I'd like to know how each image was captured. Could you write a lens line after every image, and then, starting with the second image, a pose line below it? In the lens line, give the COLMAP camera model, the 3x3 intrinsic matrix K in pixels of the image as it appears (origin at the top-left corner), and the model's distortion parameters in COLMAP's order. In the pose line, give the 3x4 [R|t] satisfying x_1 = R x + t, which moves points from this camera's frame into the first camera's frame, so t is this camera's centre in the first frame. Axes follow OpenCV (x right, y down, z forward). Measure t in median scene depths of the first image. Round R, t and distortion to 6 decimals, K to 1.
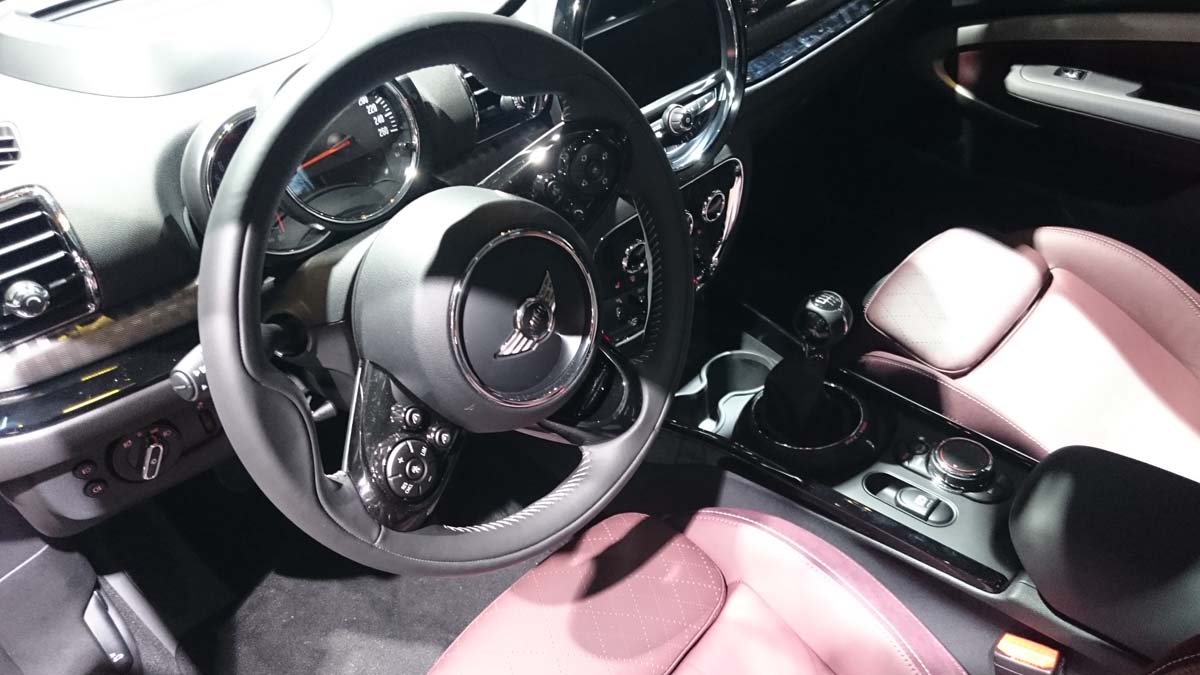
lens RADIAL K [[869.6, 0, 600.0], [0, 869.6, 337.5], [0, 0, 1]] dist [0.002140, -0.003704]
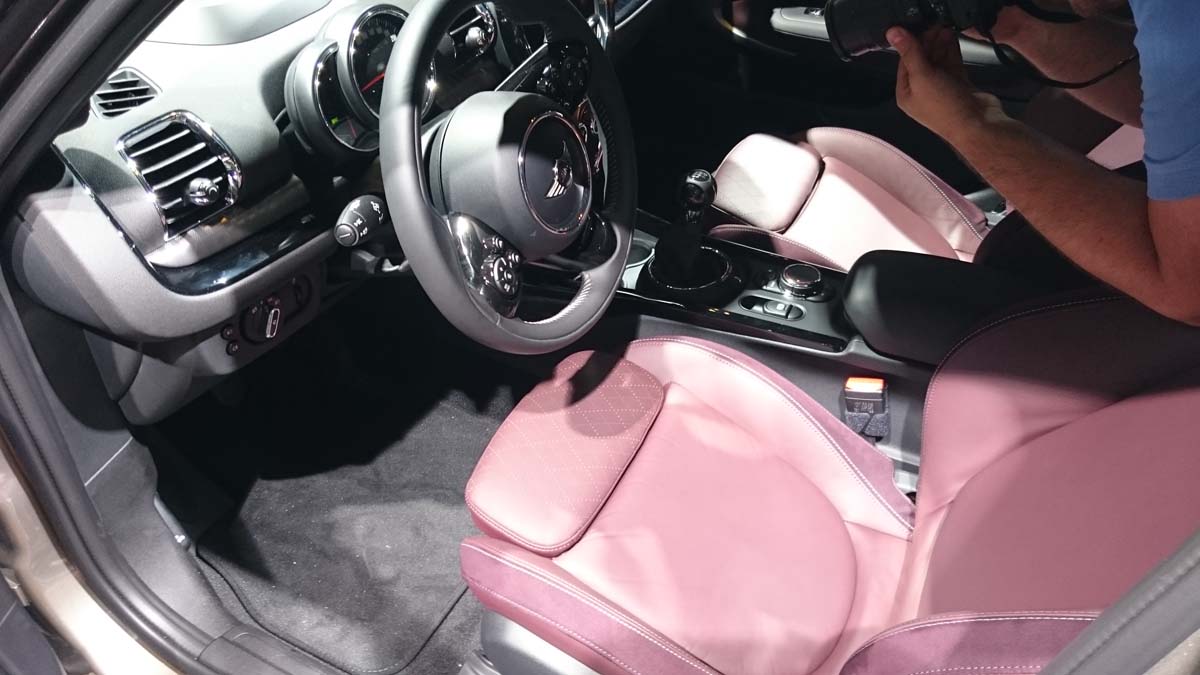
lens RADIAL K [[853.5, 0, 600.0], [0, 853.5, 337.5], [0, 0, 1]] dist [-0.002795, -0.000428]
pose [[0.955390, -0.146753, 0.256308, -0.286688], [0.139947, 0.989150, 0.044699, 0.134172], [-0.260086, -0.006836, 0.965561, -0.284751]]
